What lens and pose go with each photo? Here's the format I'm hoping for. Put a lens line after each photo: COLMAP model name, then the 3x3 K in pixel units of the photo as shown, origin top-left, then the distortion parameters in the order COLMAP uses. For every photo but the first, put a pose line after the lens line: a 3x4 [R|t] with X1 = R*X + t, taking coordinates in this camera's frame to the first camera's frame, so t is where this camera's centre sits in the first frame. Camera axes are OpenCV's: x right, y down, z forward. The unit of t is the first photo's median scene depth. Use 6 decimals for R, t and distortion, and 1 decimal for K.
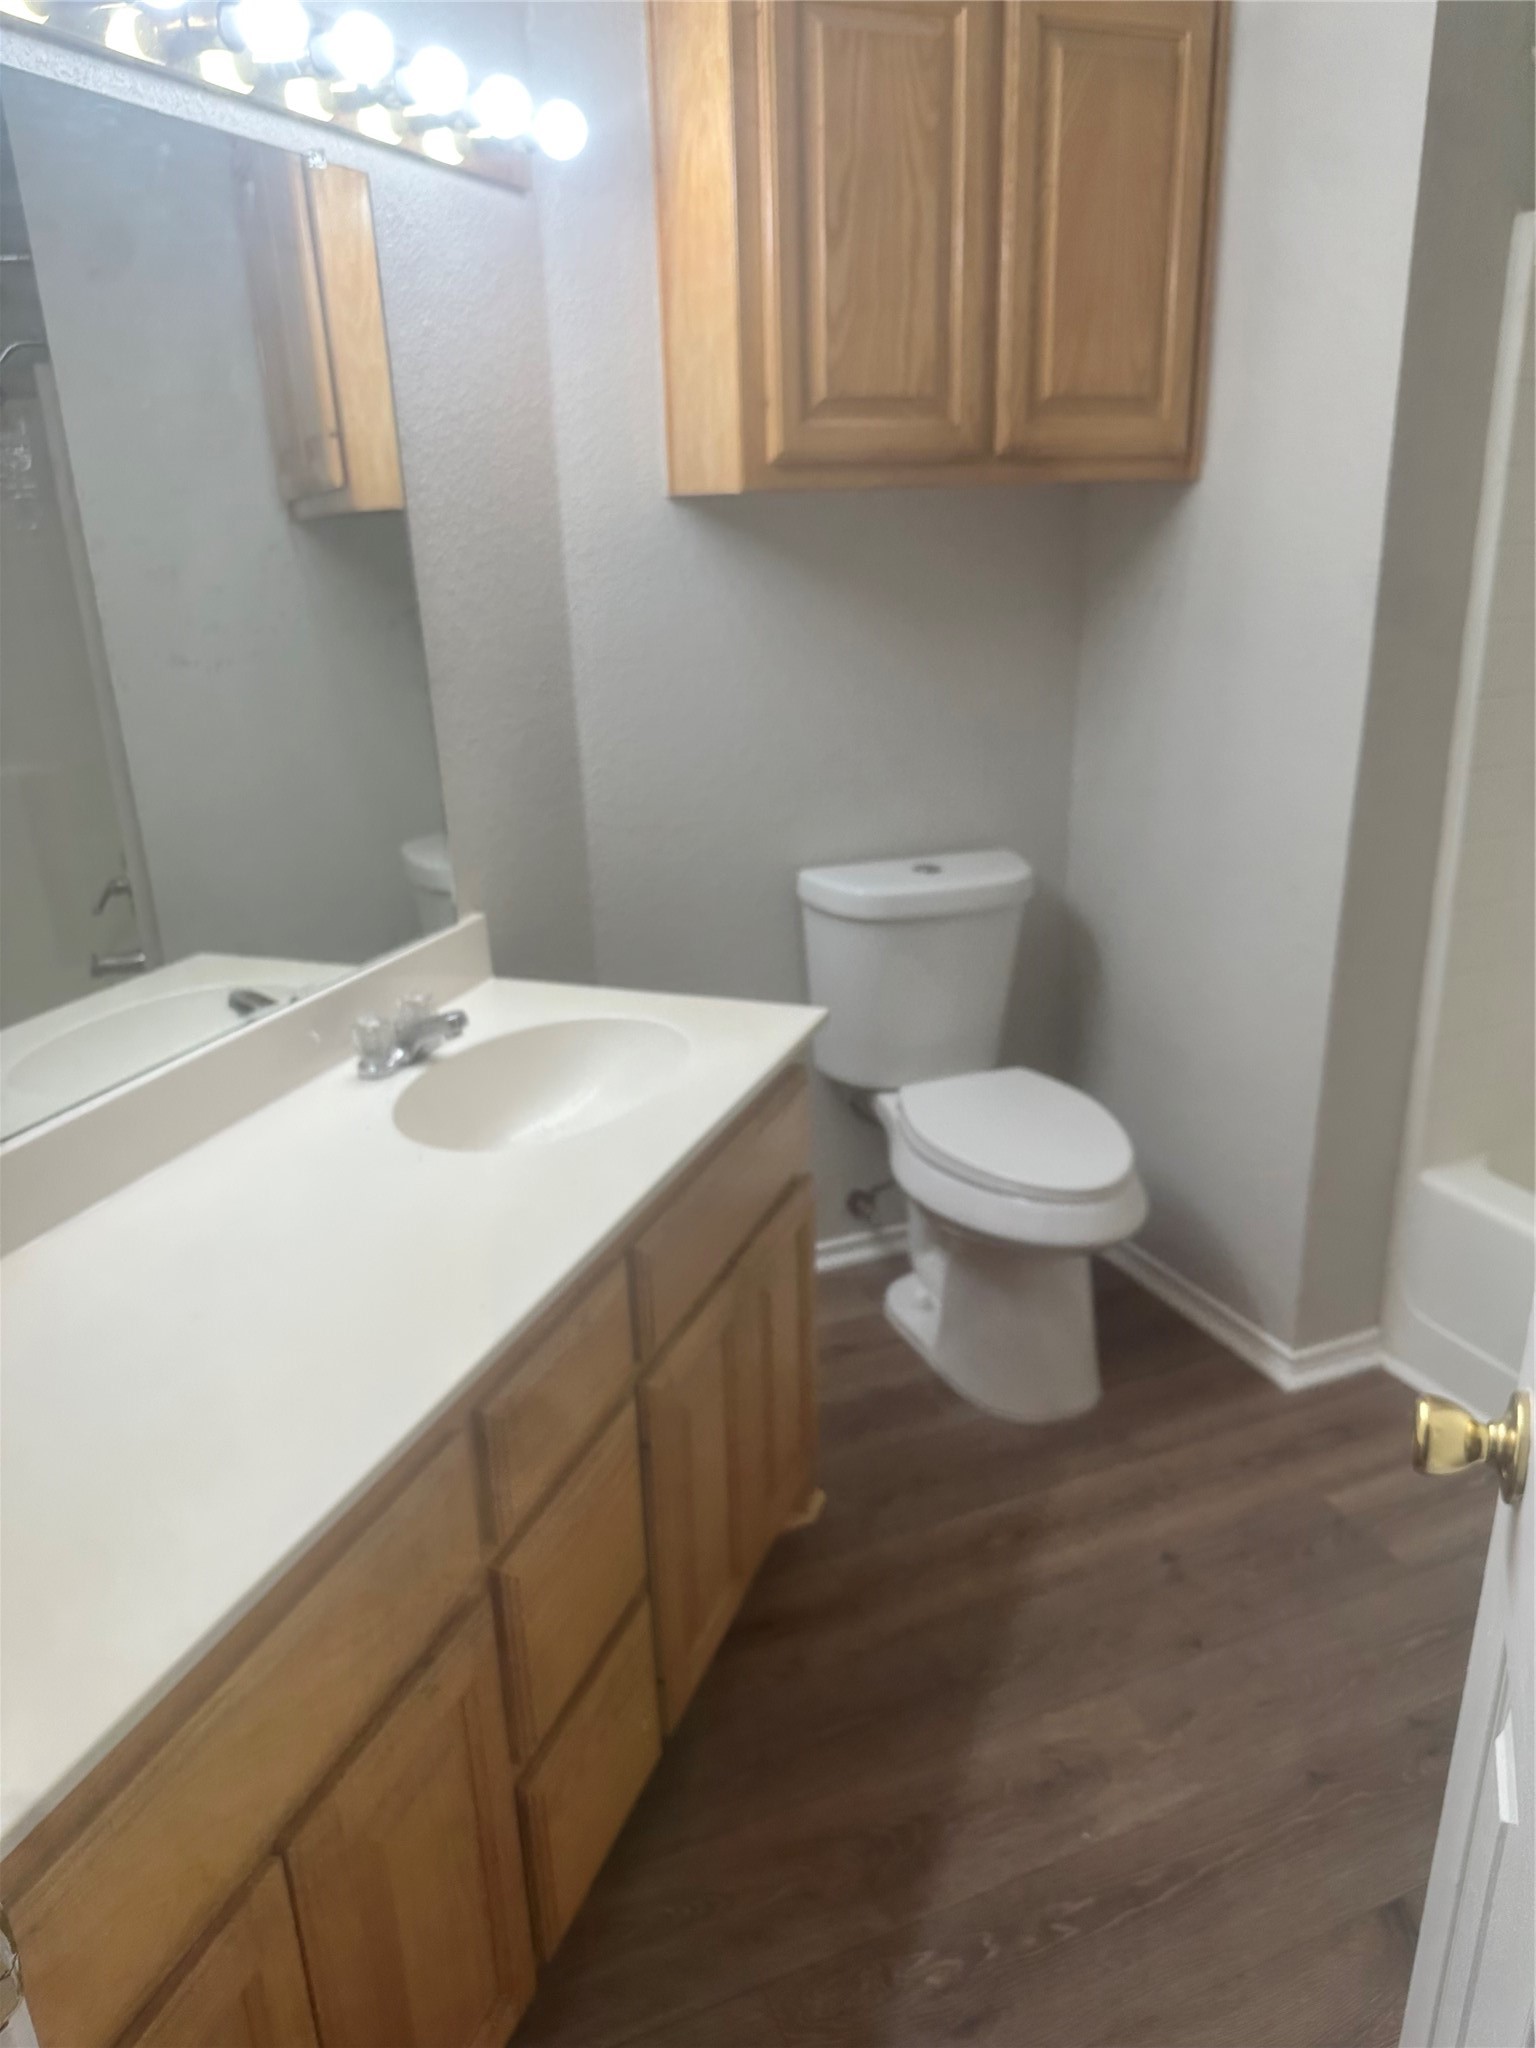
lens RADIAL K [[1494.1, 0, 768.0], [0, 1494.1, 1024.0], [0, 0, 1]] dist [-0.008328, -0.003360]
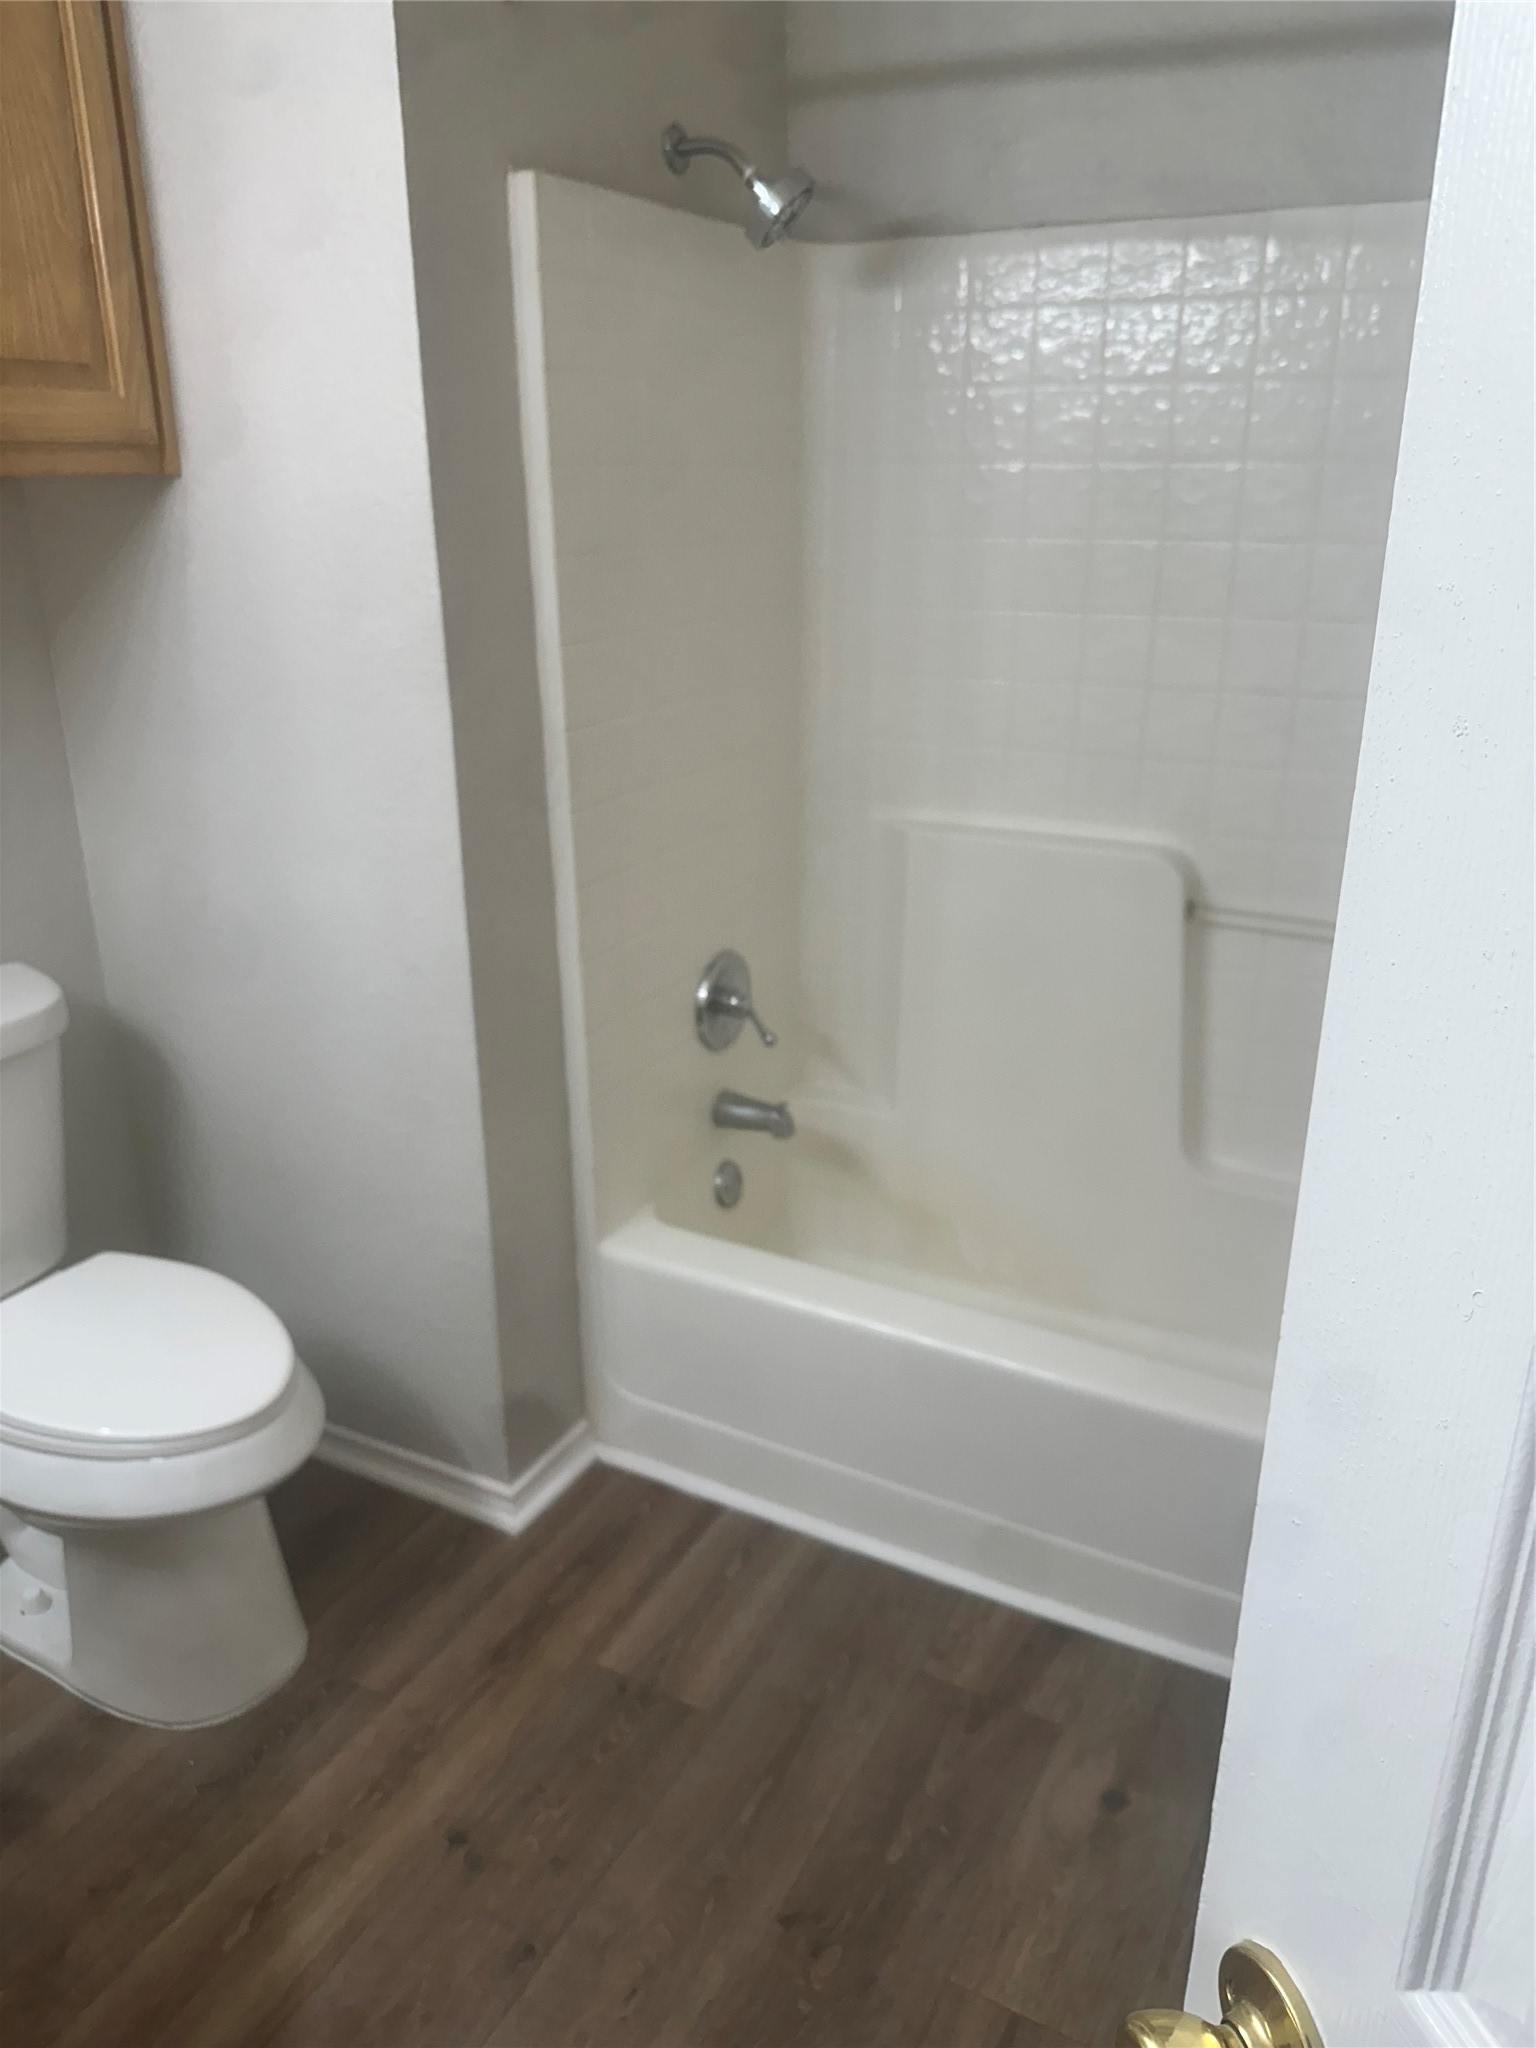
lens RADIAL K [[1519.5, 0, 768.0], [0, 1519.5, 1024.0], [0, 0, 1]] dist [-0.008222, -0.004201]
pose [[0.793602, -0.195086, 0.576313, 0.018303], [0.196797, 0.978590, 0.060265, -0.070607], [-0.575732, 0.065590, 0.815004, 0.193776]]
